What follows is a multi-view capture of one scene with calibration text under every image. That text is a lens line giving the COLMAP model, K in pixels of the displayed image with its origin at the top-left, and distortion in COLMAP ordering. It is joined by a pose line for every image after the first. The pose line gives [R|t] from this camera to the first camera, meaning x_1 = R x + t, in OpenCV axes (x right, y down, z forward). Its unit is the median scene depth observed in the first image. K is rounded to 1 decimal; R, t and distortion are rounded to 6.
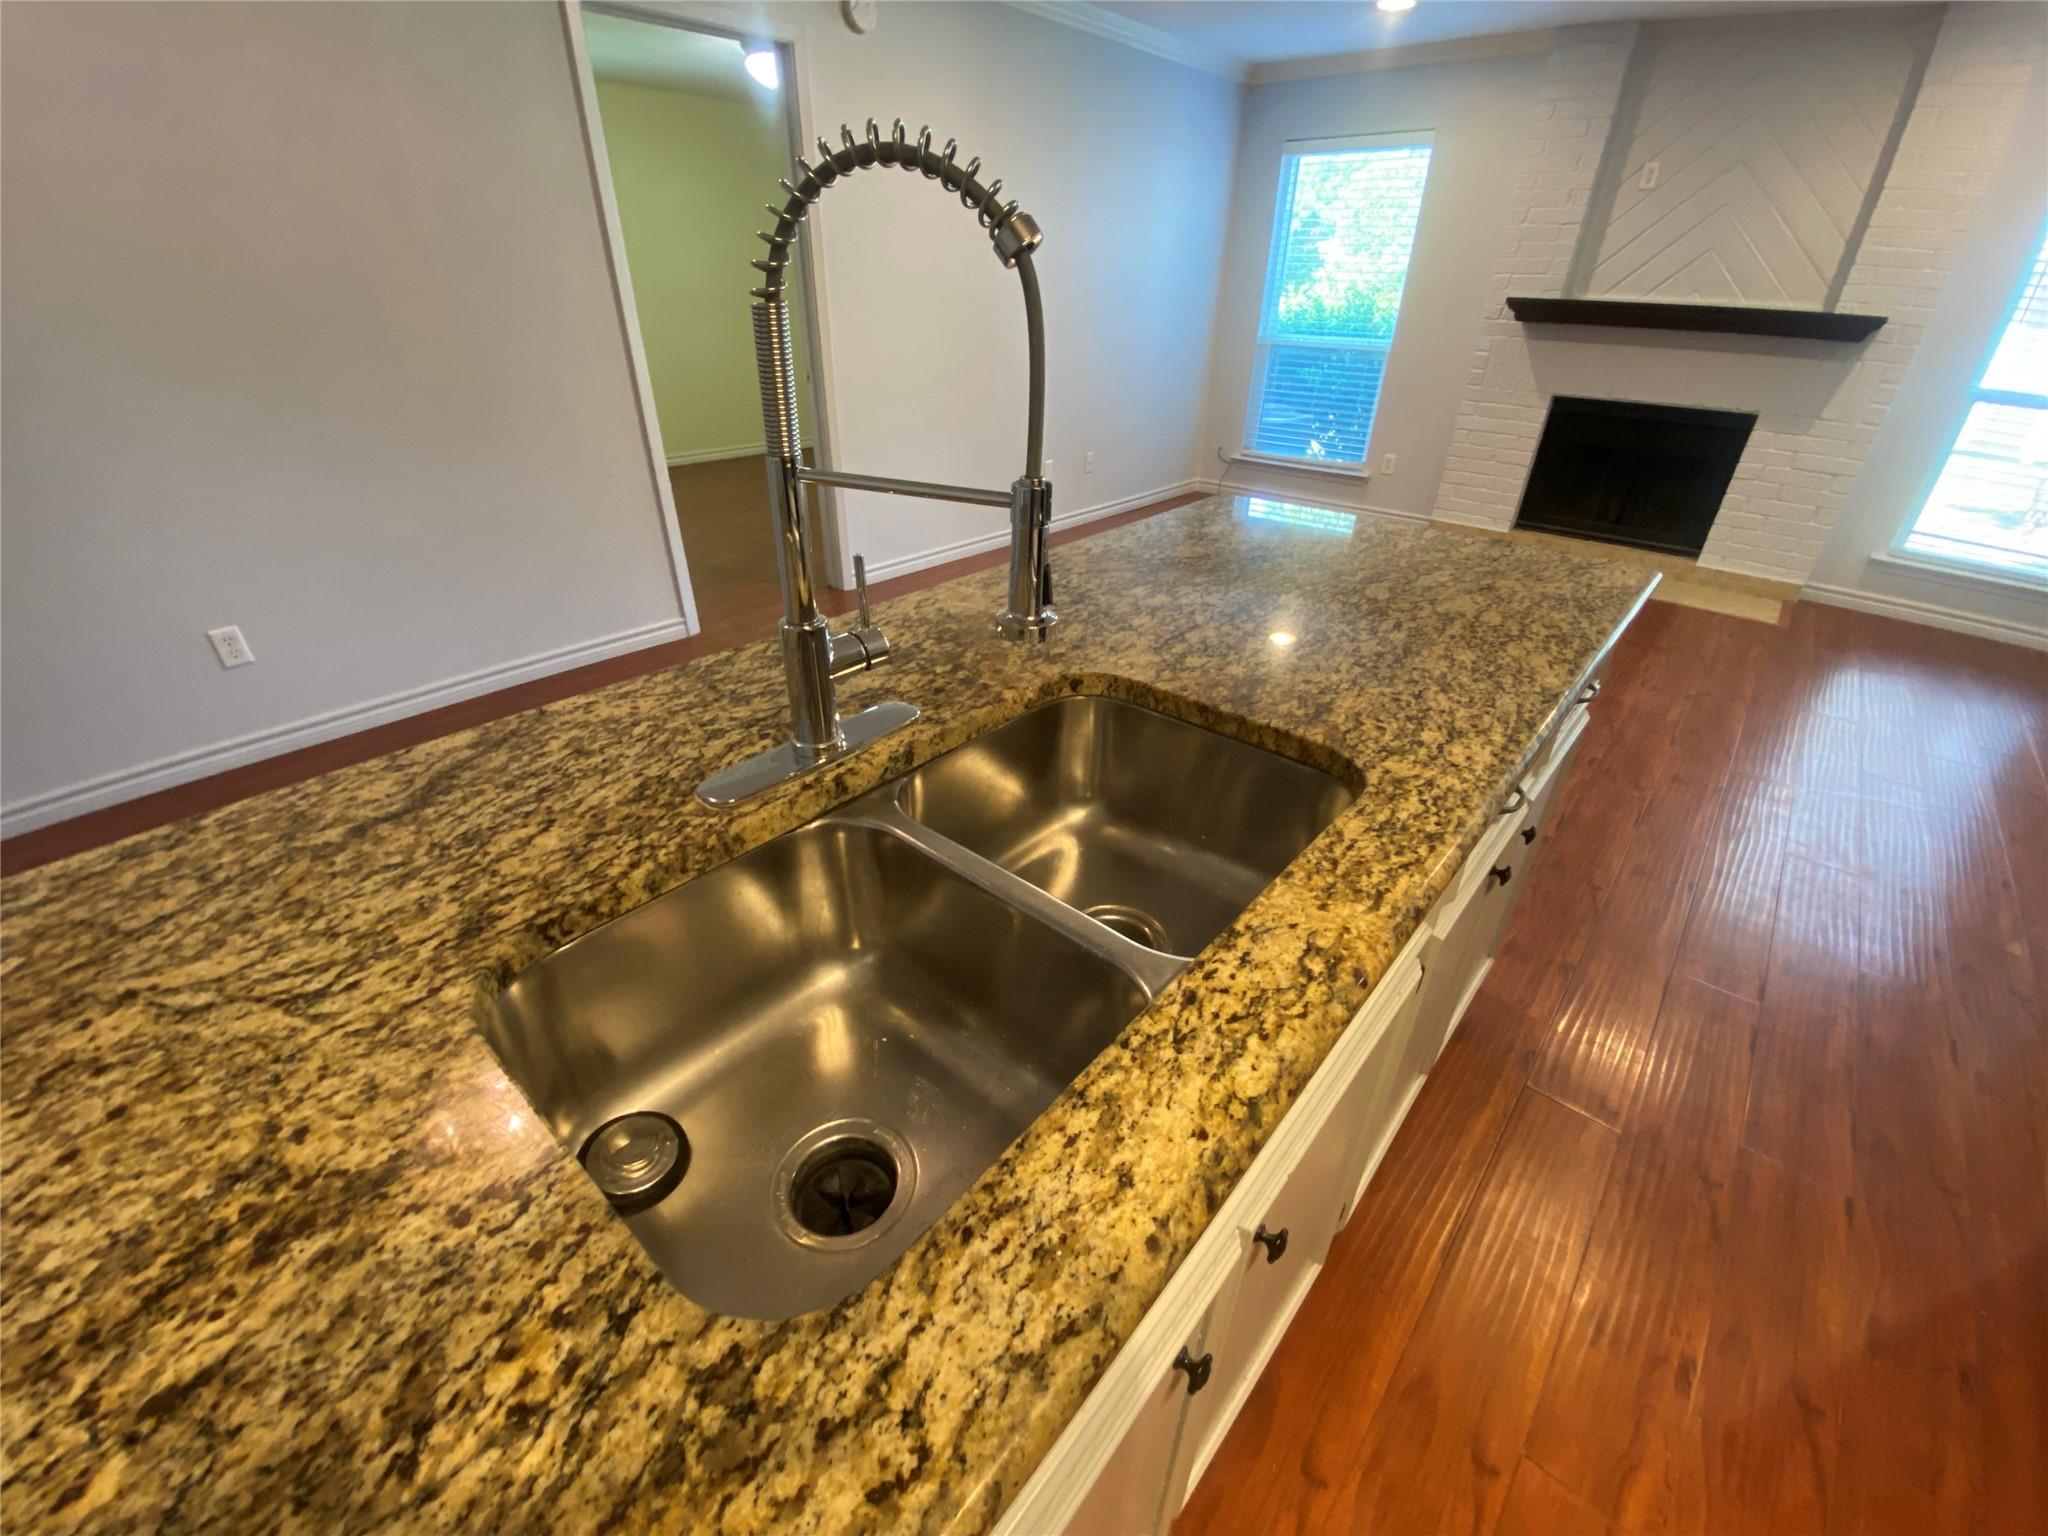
lens RADIAL K [[824.1, 0, 1024.0], [0, 824.1, 768.0], [0, 0, 1]] dist [0.075686, -0.048796]
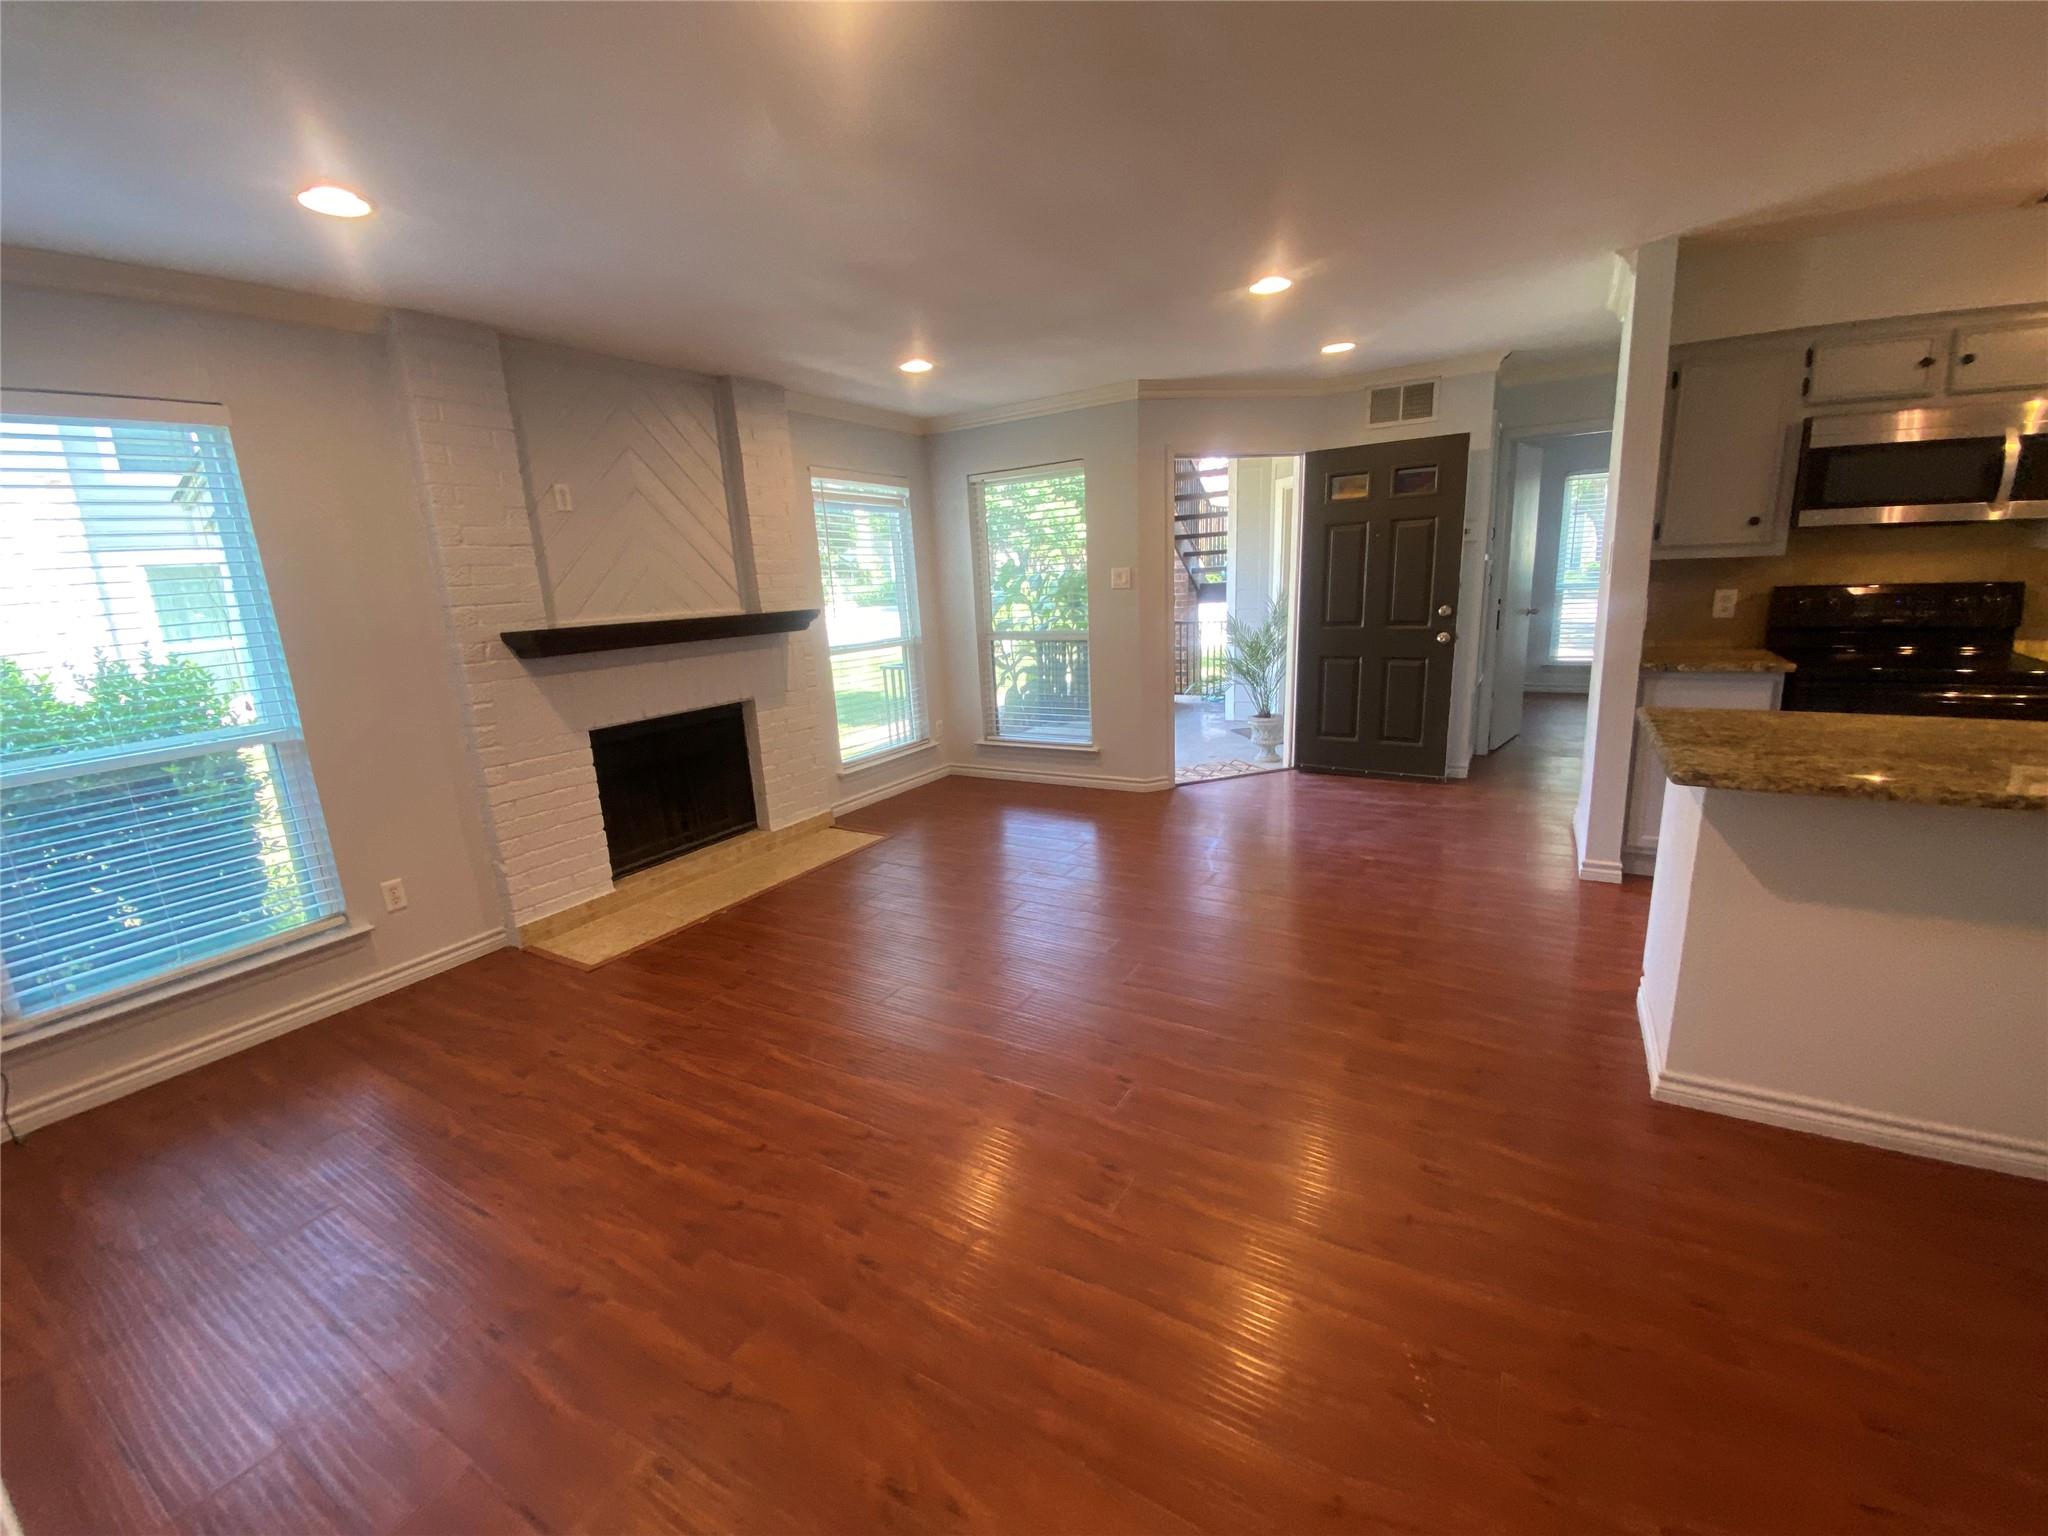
lens RADIAL K [[834.0, 0, 1026.8], [0, 834.0, 770.4], [0, 0, 1]] dist [0.011527, -0.016838]
pose [[-0.184703, -0.238682, 0.953371, -0.972203], [0.535725, 0.788817, 0.301275, -1.886492], [-0.823944, 0.566391, -0.017829, 3.058018]]
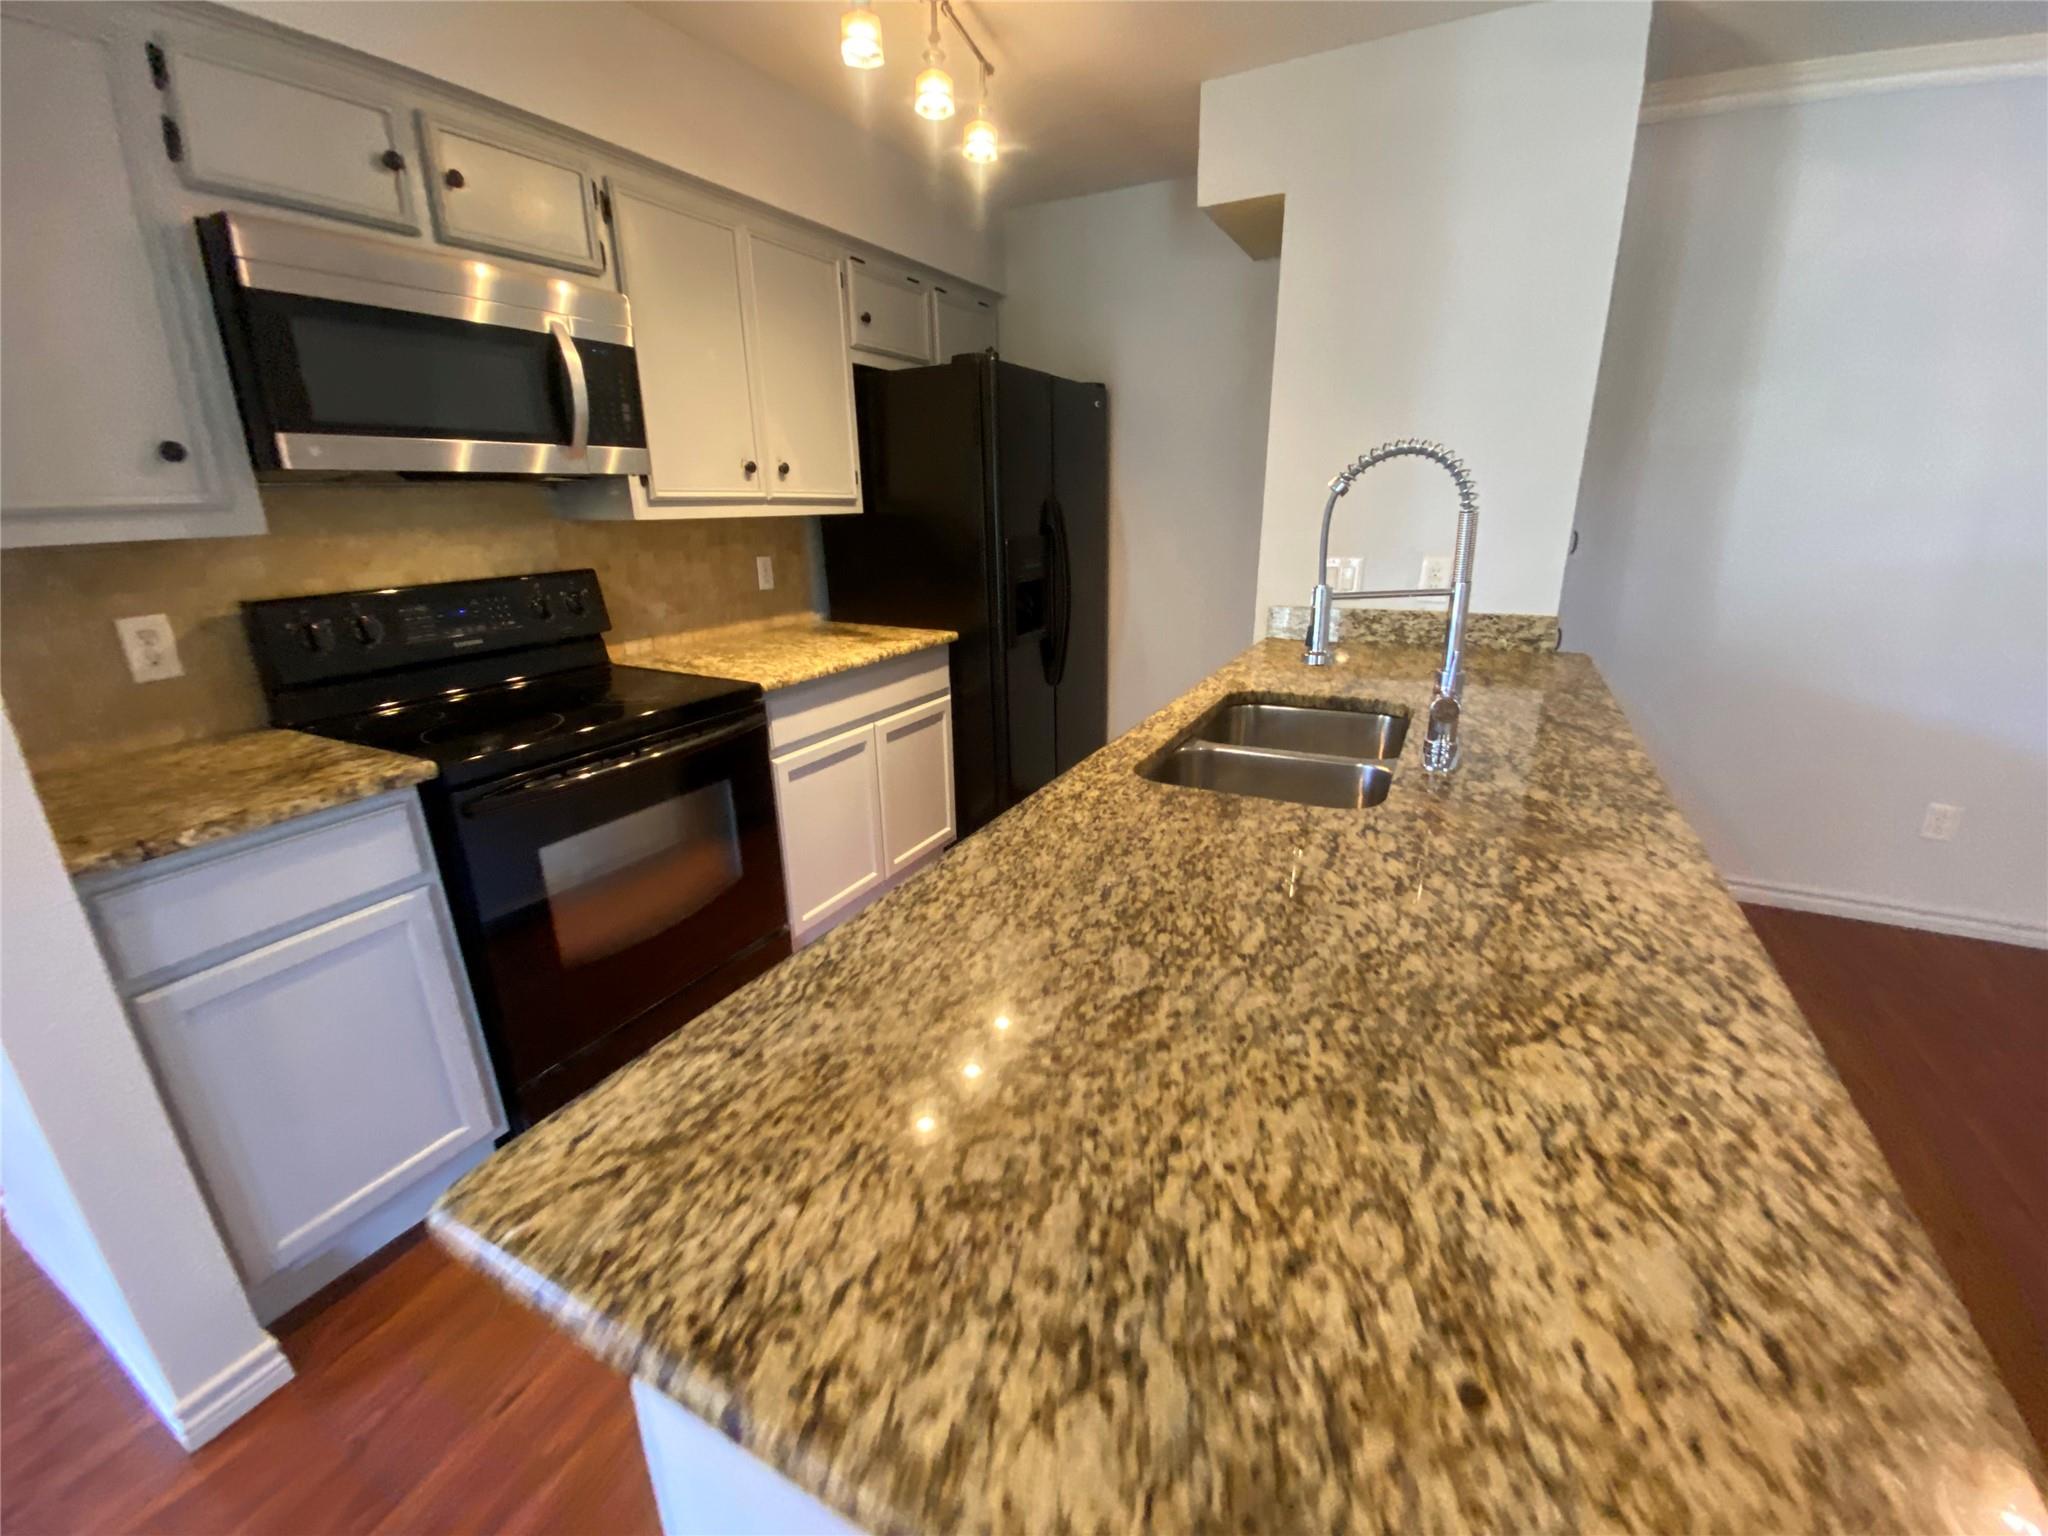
lens RADIAL K [[829.2, 0, 1029.2], [0, 829.2, 769.7], [0, 0, 1]] dist [0.017814, -0.018488]
pose [[-0.971033, 0.070878, -0.228189, 0.806146], [-0.121805, 0.674761, 0.727915, -0.955427], [0.205567, 0.734625, -0.646582, 1.646847]]
